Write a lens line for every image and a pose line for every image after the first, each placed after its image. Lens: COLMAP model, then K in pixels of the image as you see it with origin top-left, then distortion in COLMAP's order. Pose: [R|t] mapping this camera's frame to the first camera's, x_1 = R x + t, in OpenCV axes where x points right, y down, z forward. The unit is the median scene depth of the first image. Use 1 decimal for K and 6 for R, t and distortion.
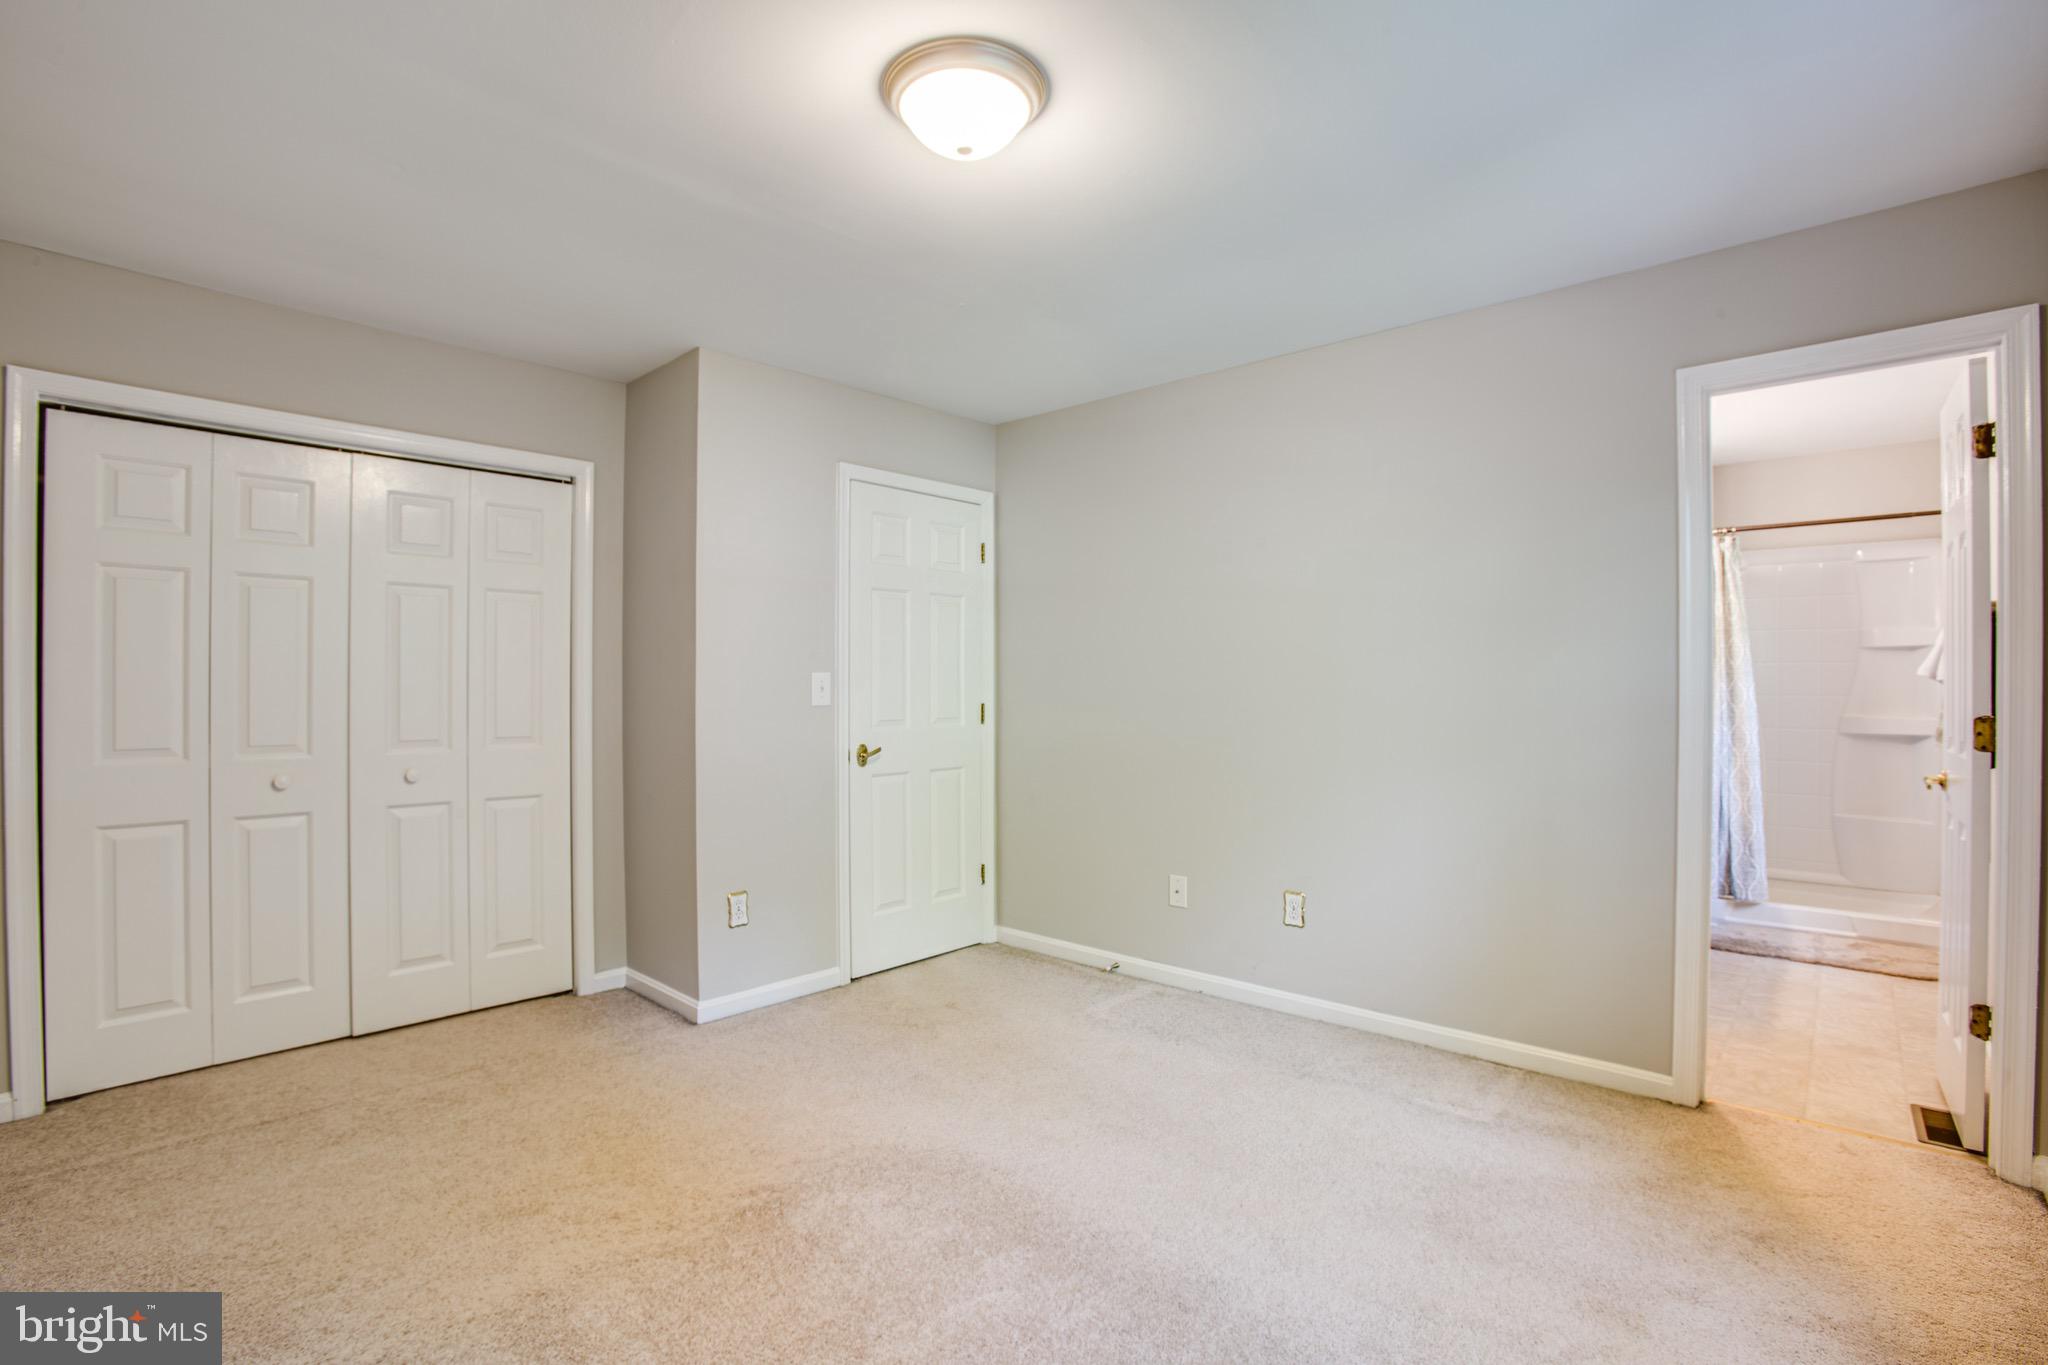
lens RADIAL K [[972.3, 0, 1014.6], [0, 972.3, 693.5], [0, 0, 1]] dist [-0.042440, 0.006279]
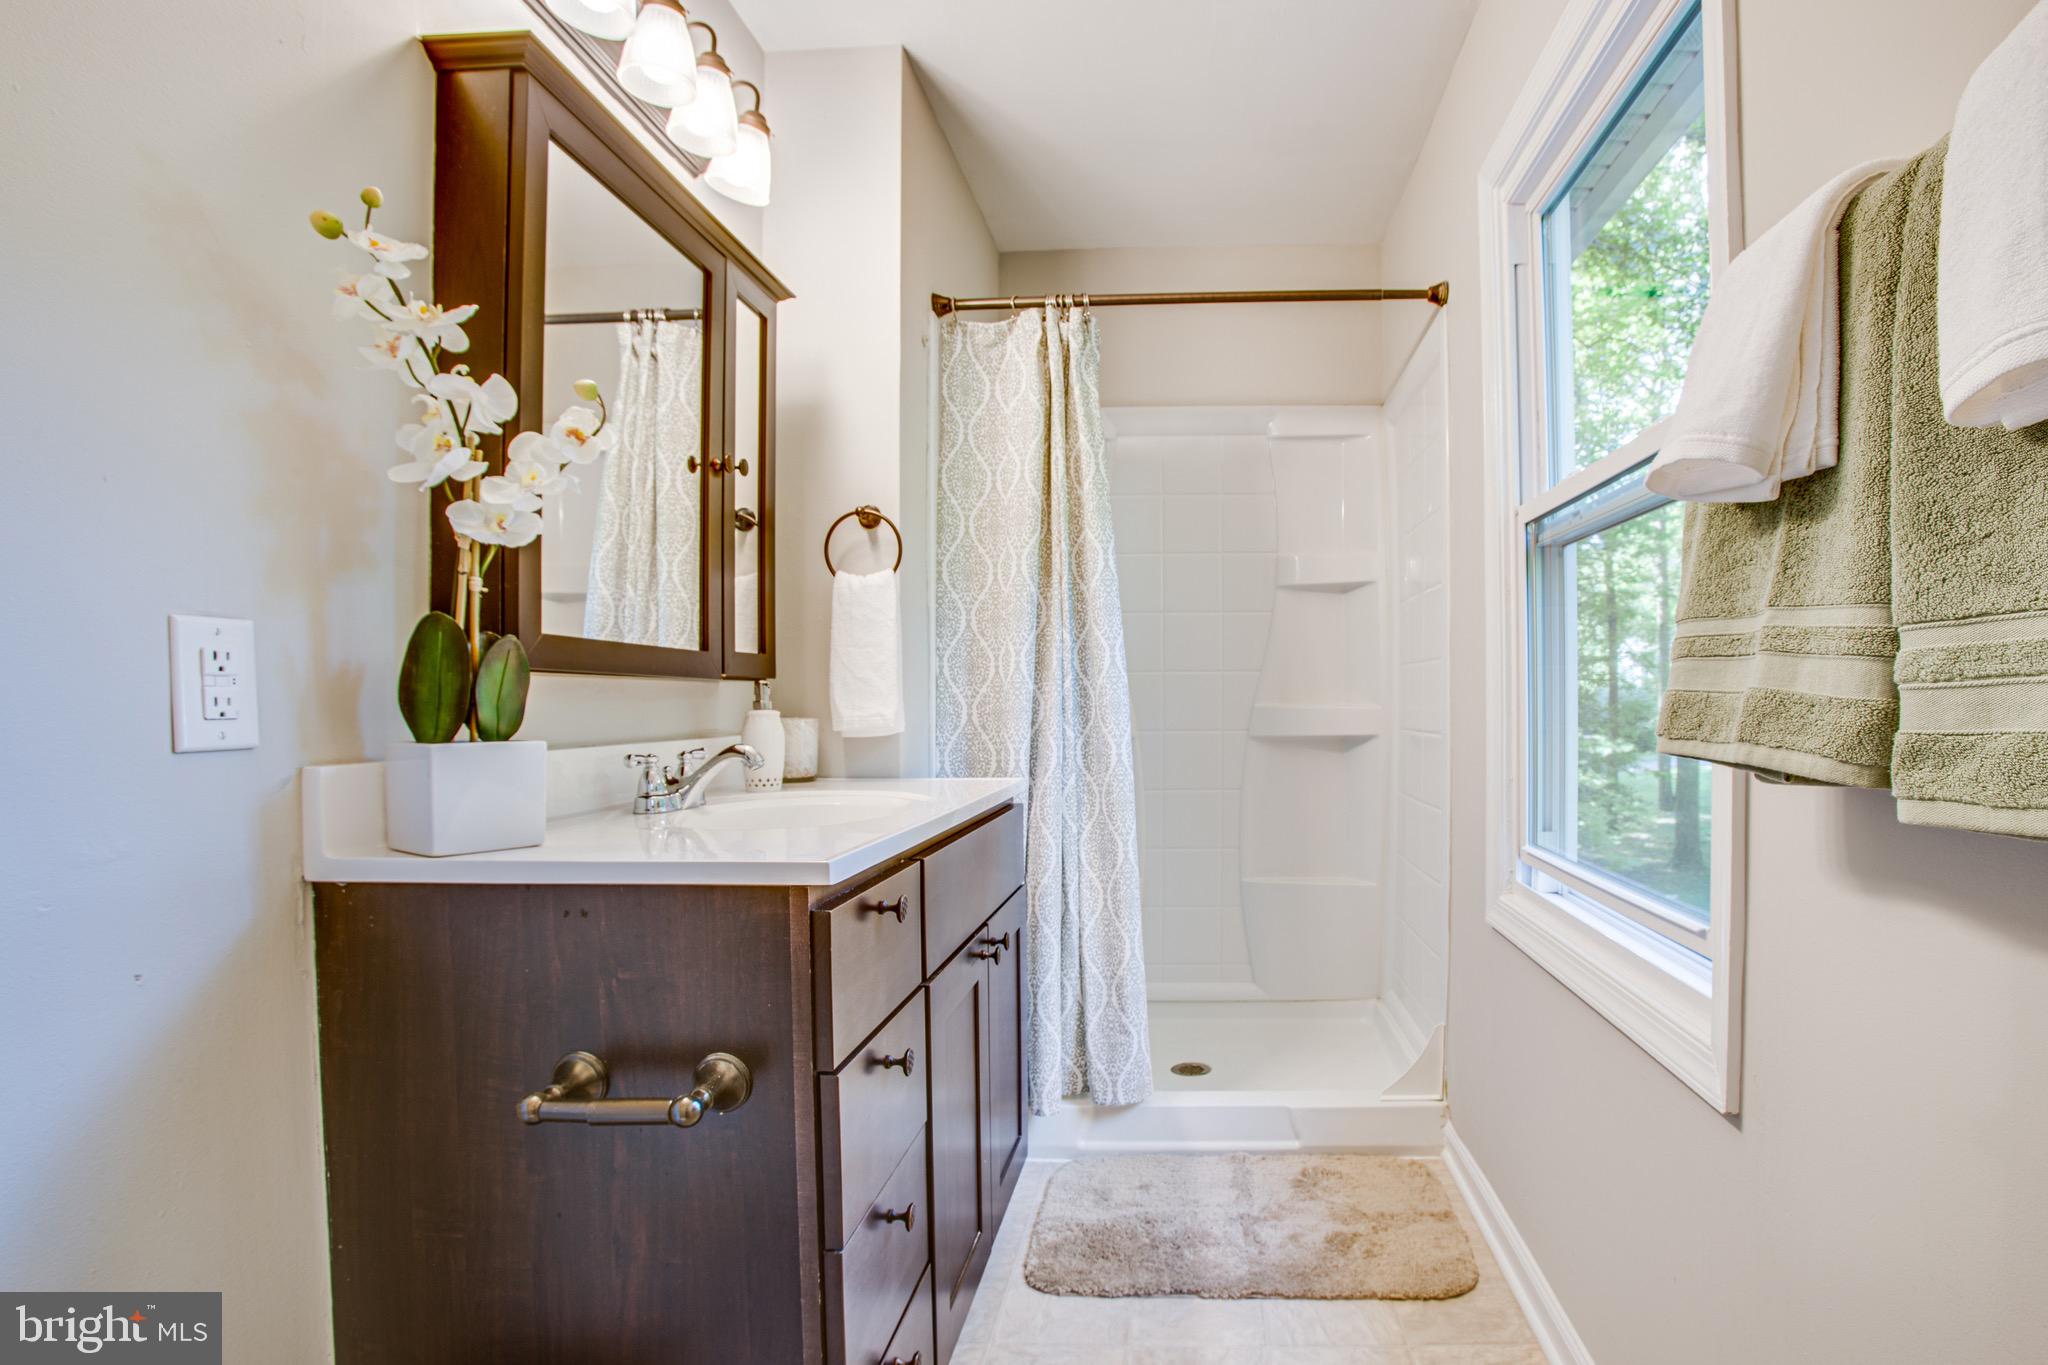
lens RADIAL K [[972.3, 0, 1032.6], [0, 972.3, 691.1], [0, 0, 1]] dist [-0.042440, 0.006279]
pose [[0.842932, -0.001897, 0.538017, 0.483953], [0.005884, 0.999966, -0.005694, 0.019653], [-0.537988, 0.007966, 0.842915, 0.621503]]
